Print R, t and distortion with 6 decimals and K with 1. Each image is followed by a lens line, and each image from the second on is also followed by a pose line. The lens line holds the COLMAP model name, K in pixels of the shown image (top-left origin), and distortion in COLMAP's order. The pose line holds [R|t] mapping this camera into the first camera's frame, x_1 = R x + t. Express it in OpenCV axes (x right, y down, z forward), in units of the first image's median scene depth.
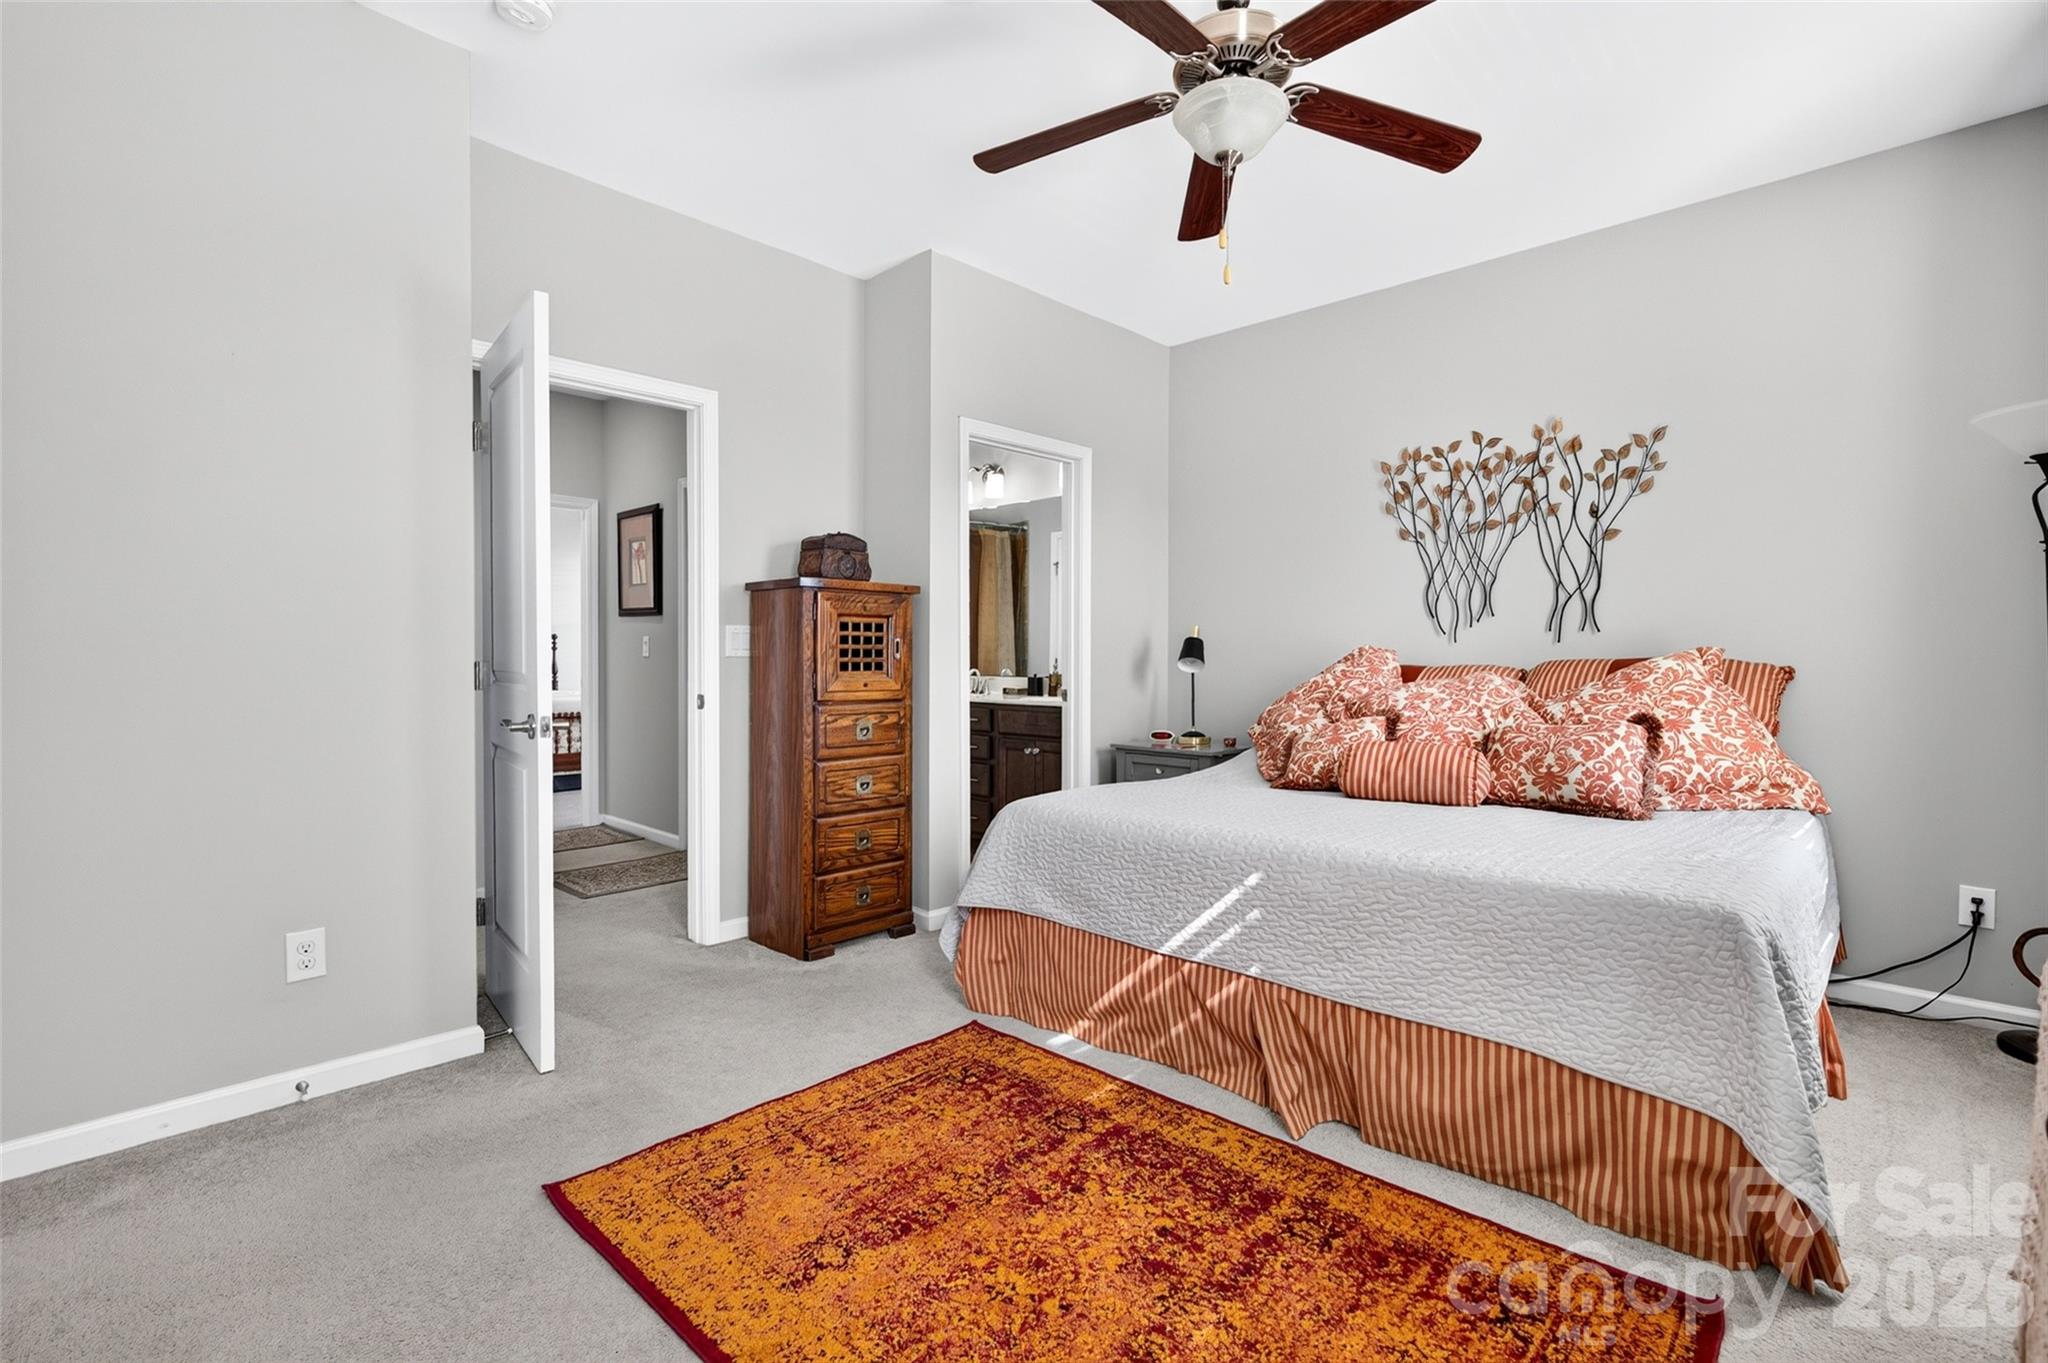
lens RADIAL K [[929.9, 0, 1032.0], [0, 929.9, 668.4], [0, 0, 1]] dist [0.001256, 0.000392]
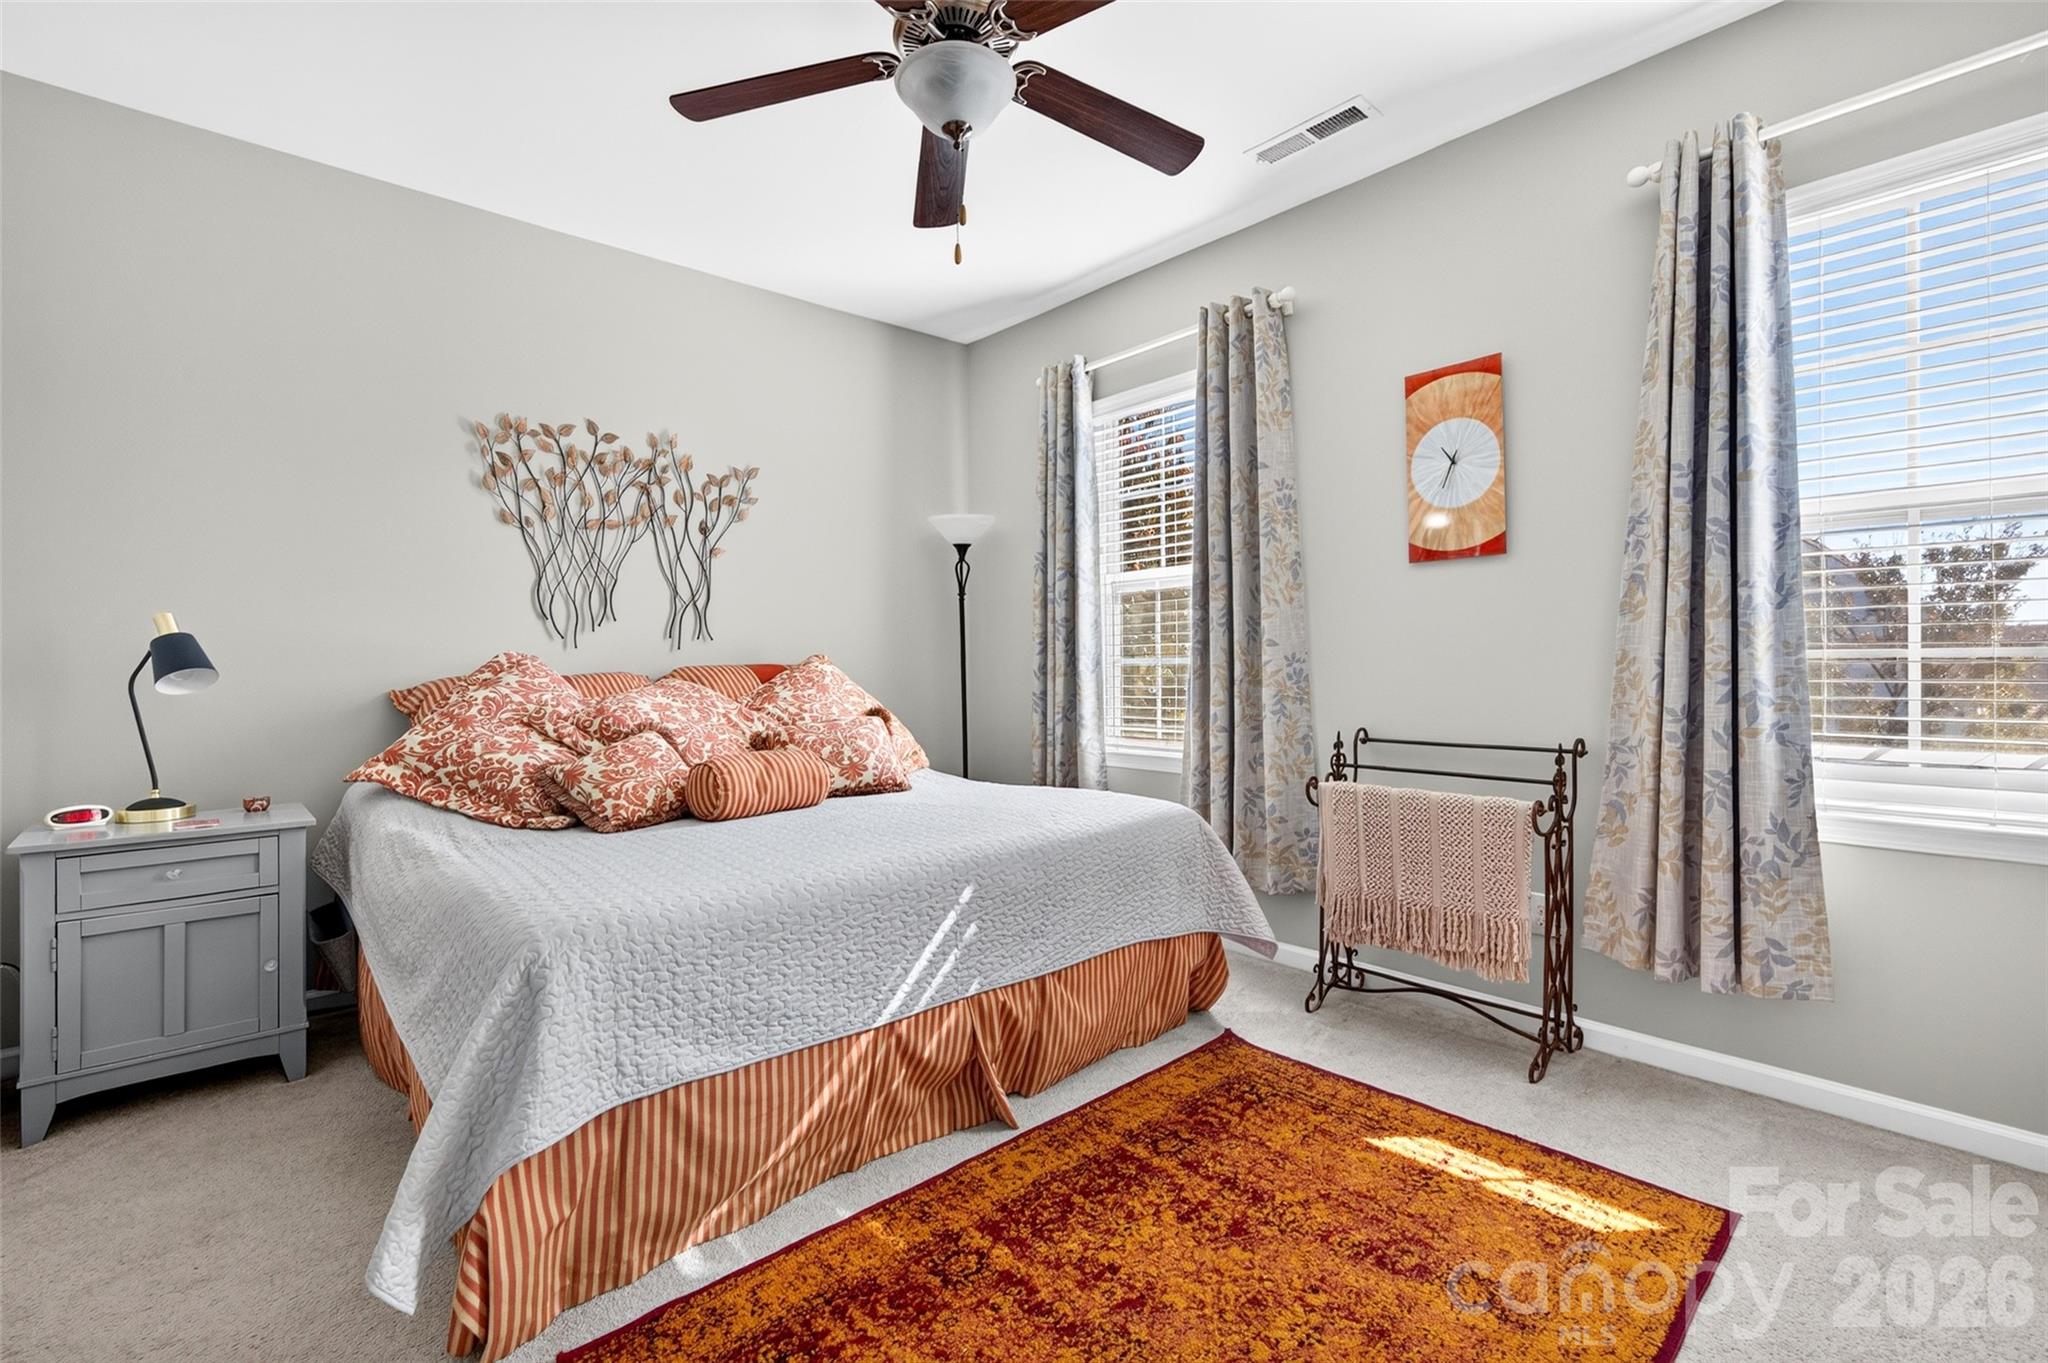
lens RADIAL K [[929.9, 0, 1027.9], [0, 929.9, 662.3], [0, 0, 1]] dist [0.001256, 0.000392]
pose [[0.071018, -0.003090, 0.997470, -0.464254], [0.018940, 0.999819, 0.001748, -0.008569], [-0.997295, 0.018768, 0.071064, 0.562505]]
